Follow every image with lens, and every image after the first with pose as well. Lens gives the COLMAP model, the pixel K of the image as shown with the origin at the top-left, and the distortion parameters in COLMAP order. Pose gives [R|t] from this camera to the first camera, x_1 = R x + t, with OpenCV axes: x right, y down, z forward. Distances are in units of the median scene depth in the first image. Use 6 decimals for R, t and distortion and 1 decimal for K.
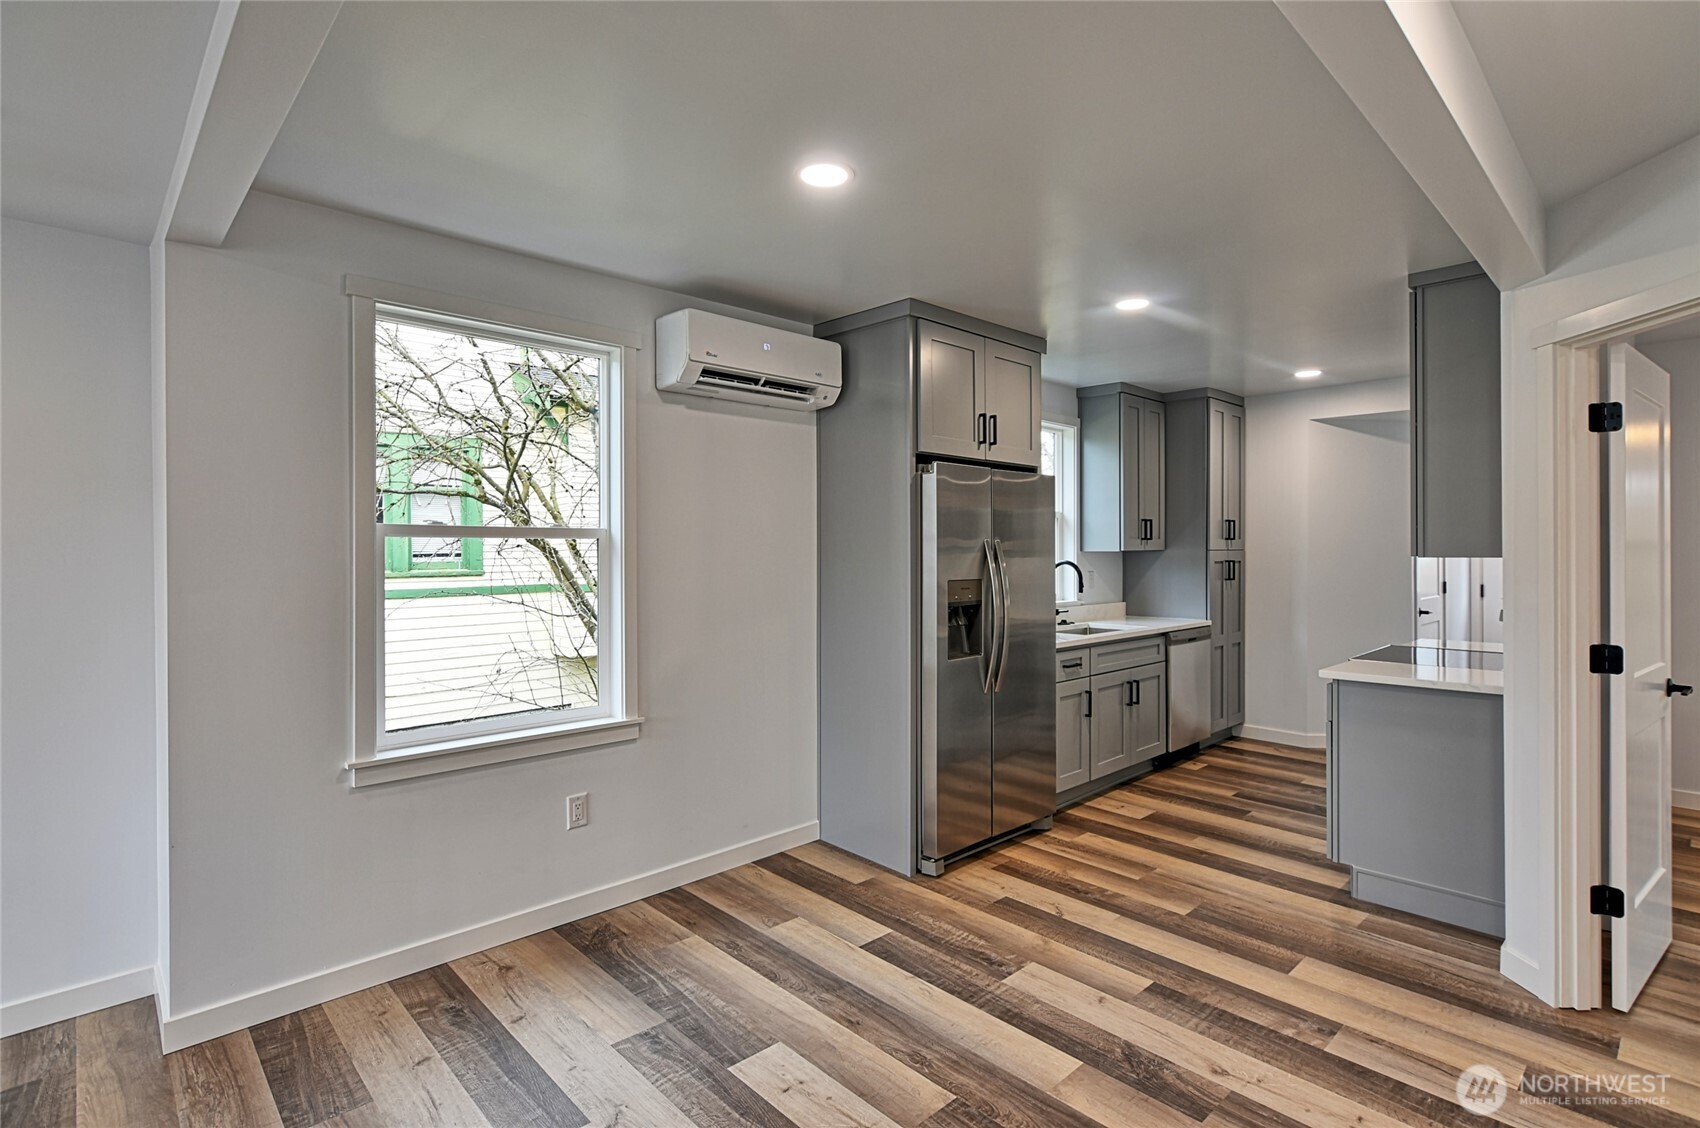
lens RADIAL K [[818.1, 0, 853.4], [0, 818.1, 559.4], [0, 0, 1]] dist [0.001916, -0.000702]
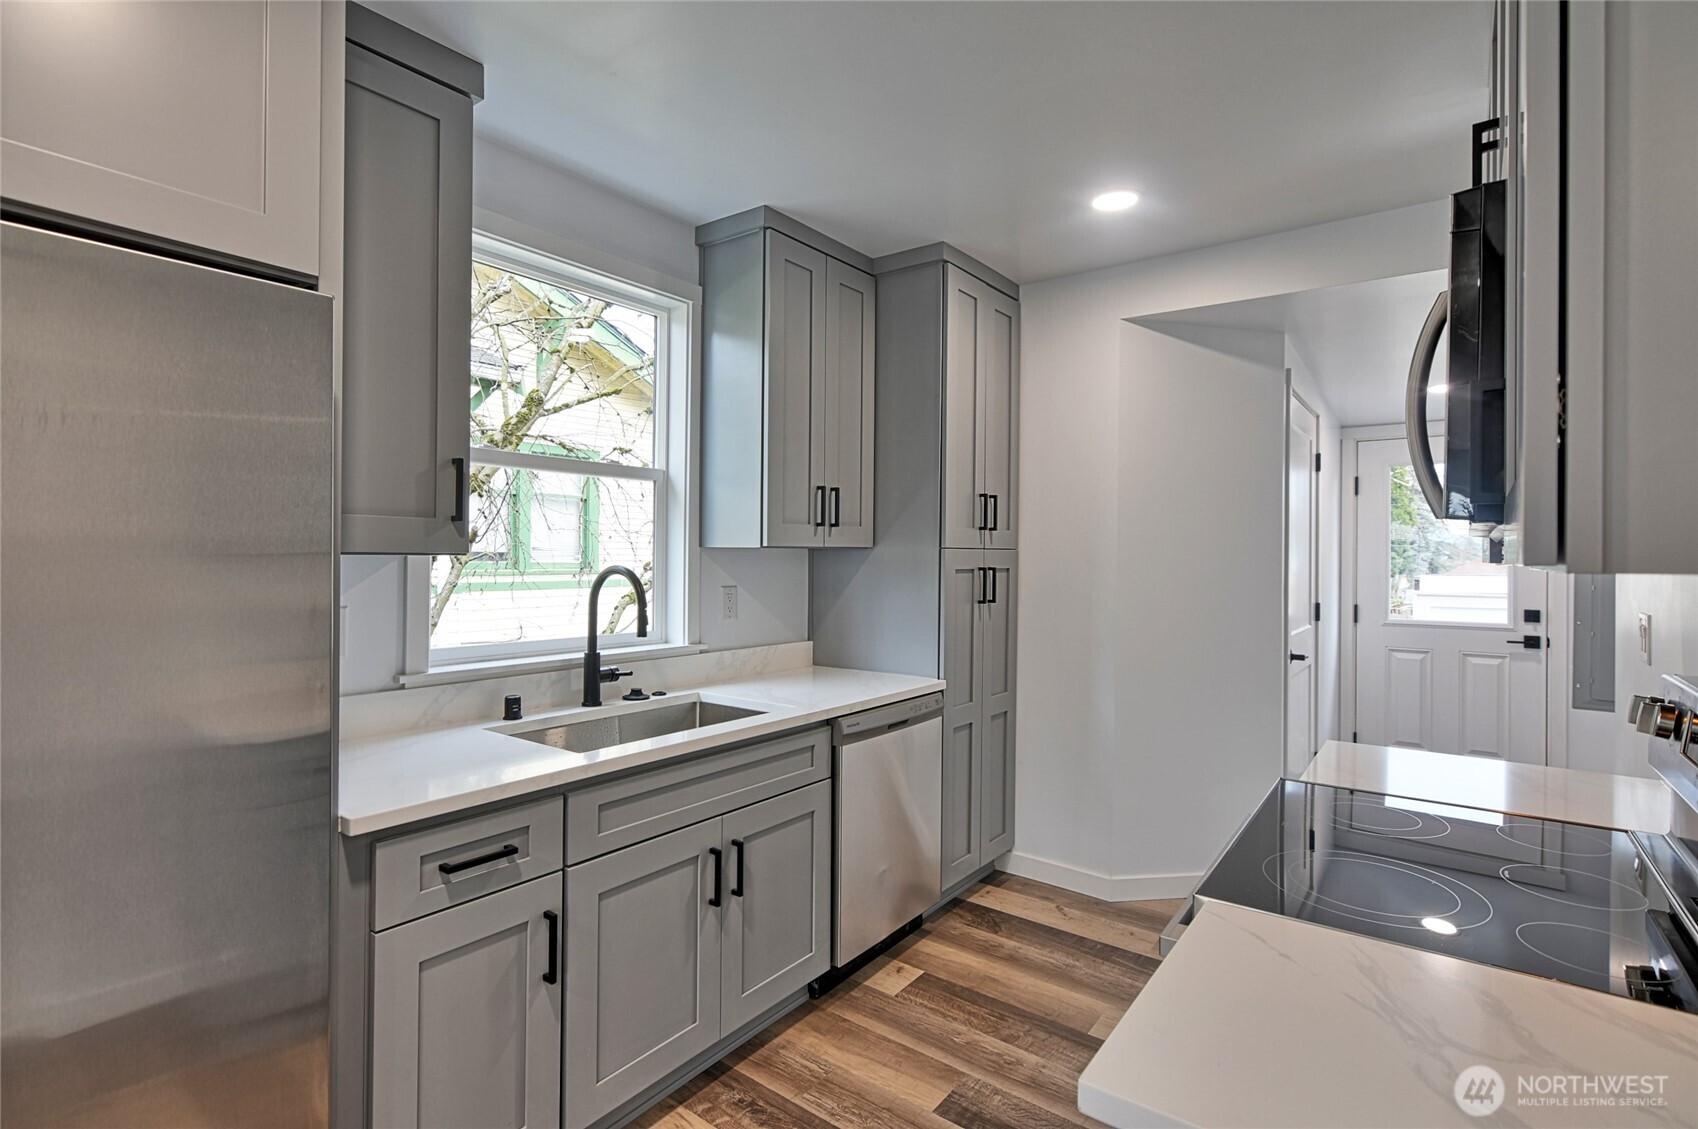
lens RADIAL K [[817.2, 0, 855.8], [0, 817.2, 552.1], [0, 0, 1]] dist [0.001916, -0.000702]
pose [[0.985880, 0.014075, 0.166860, 0.375034], [-0.012864, 0.999882, -0.008338, -0.004499], [-0.166958, 0.006073, 0.985945, 0.627816]]
